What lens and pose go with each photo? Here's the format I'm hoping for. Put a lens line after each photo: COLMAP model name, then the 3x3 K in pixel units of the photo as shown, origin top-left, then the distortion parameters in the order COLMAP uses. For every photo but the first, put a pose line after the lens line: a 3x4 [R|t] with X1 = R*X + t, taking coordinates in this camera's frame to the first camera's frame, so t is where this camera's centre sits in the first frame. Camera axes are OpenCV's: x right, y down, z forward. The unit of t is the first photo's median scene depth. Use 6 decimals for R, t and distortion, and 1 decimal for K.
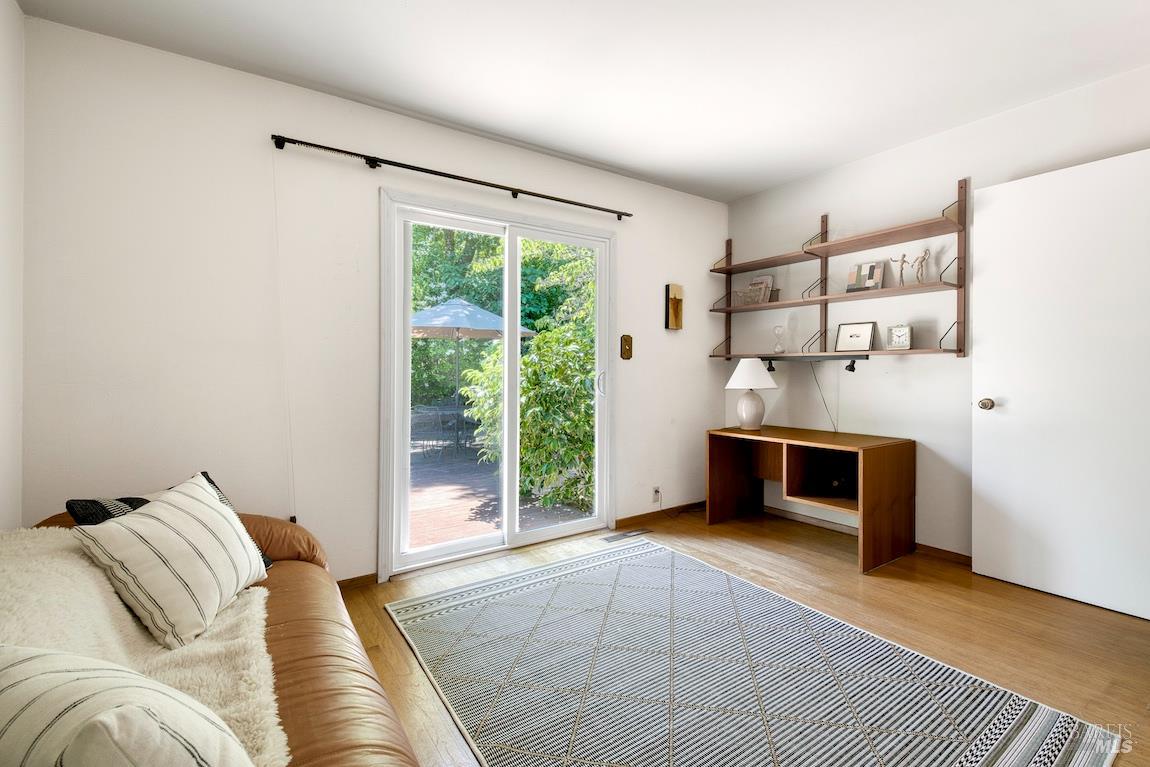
lens RADIAL K [[497.1, 0, 574.8], [0, 497.1, 371.1], [0, 0, 1]] dist [0.000964, -0.000025]
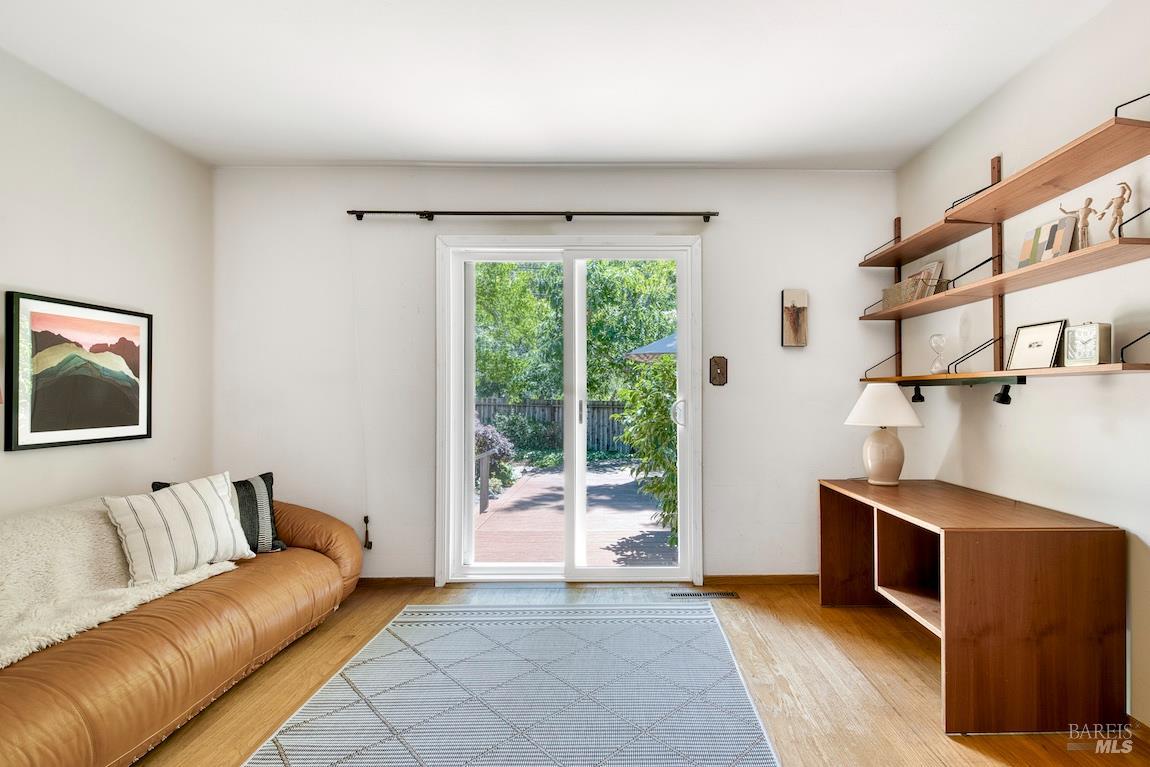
lens RADIAL K [[507.3, 0, 574.4], [0, 507.3, 388.5], [0, 0, 1]] dist [0.001433, -0.000511]
pose [[0.838701, -0.003844, -0.544578, 0.405619], [-0.004009, 0.999904, -0.013233, -0.006760], [0.544577, 0.013281, 0.838606, 0.166006]]
